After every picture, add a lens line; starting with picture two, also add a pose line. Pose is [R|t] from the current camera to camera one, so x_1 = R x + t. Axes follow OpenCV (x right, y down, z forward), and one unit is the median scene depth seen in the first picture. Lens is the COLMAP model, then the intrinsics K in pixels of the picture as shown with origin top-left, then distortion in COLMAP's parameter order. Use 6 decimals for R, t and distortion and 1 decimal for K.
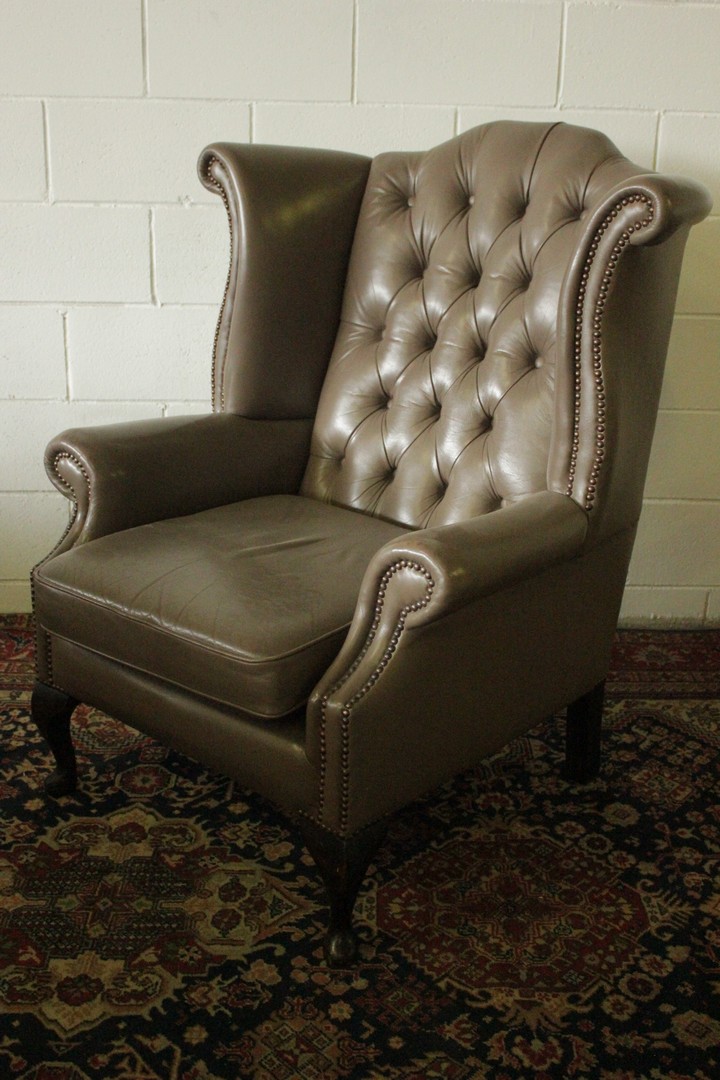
lens RADIAL K [[1260.6, 0, 362.8], [0, 1260.6, 537.7], [0, 0, 1]] dist [-0.043654, 0.056833]
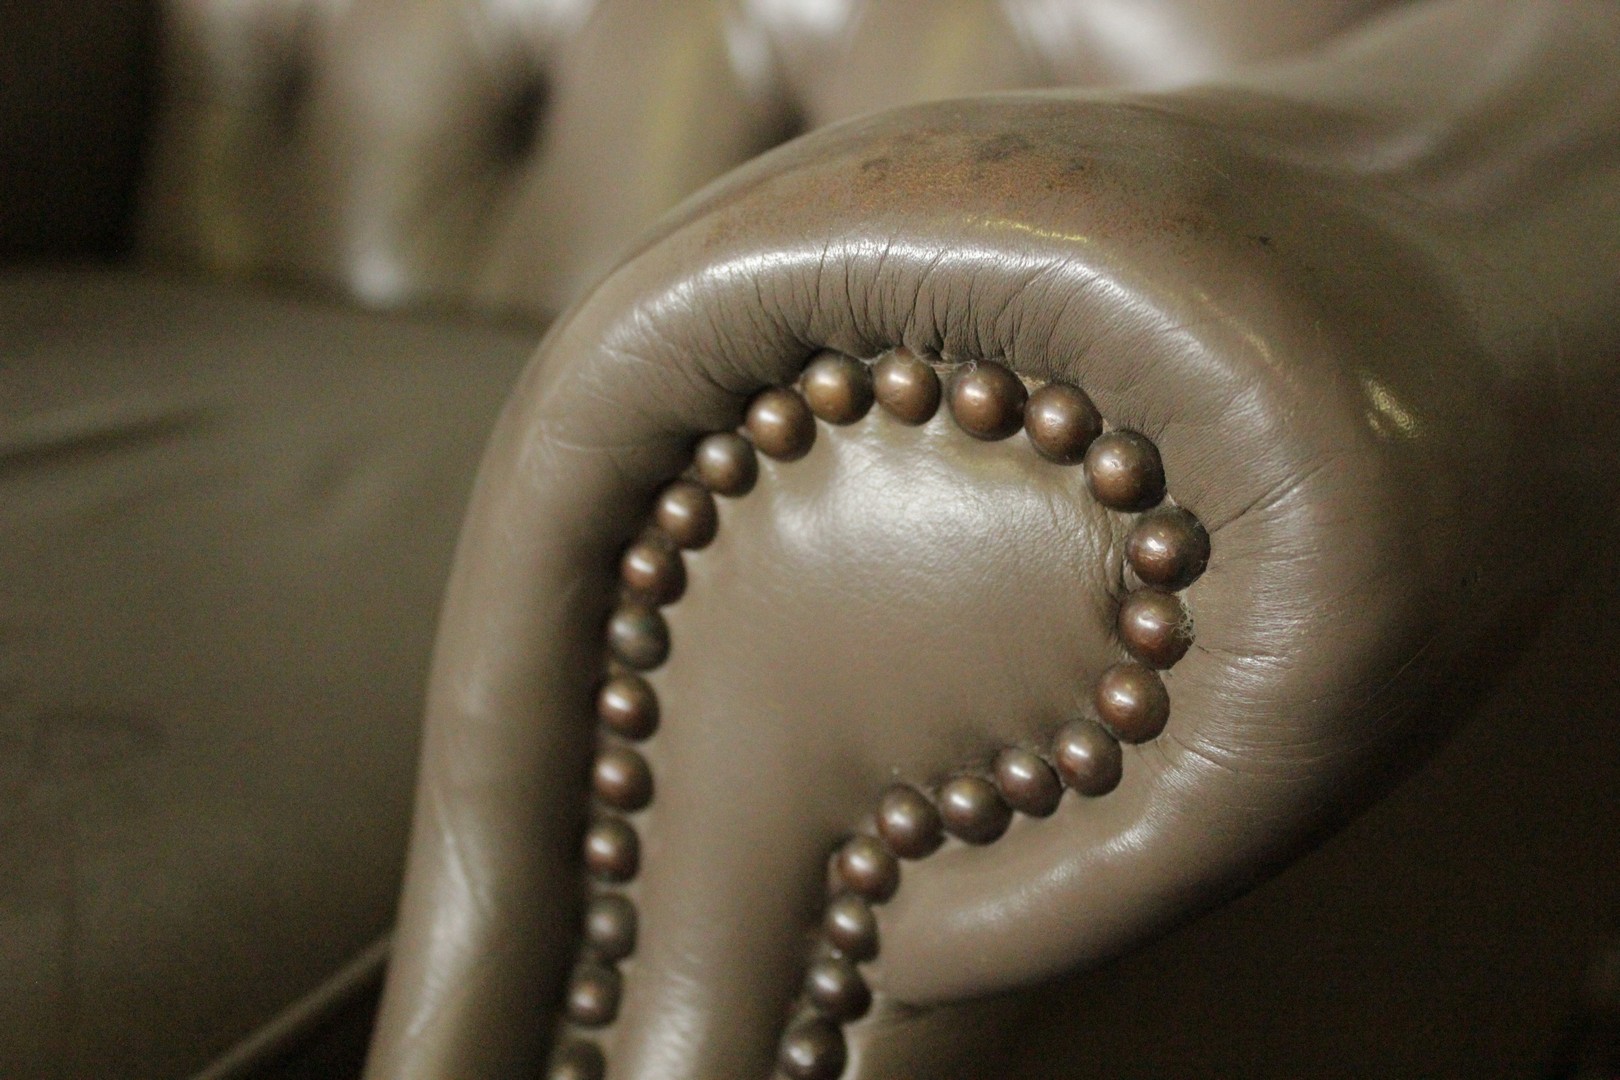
lens RADIAL K [[2523.6, 0, 810.0], [0, 2523.6, 540.0], [0, 0, 1]] dist [-0.002091, -0.003761]
pose [[0.984659, -0.098933, 0.143735, 0.000267], [0.098597, 0.995082, 0.009480, 0.030230], [-0.143966, 0.004837, 0.989571, 0.792188]]
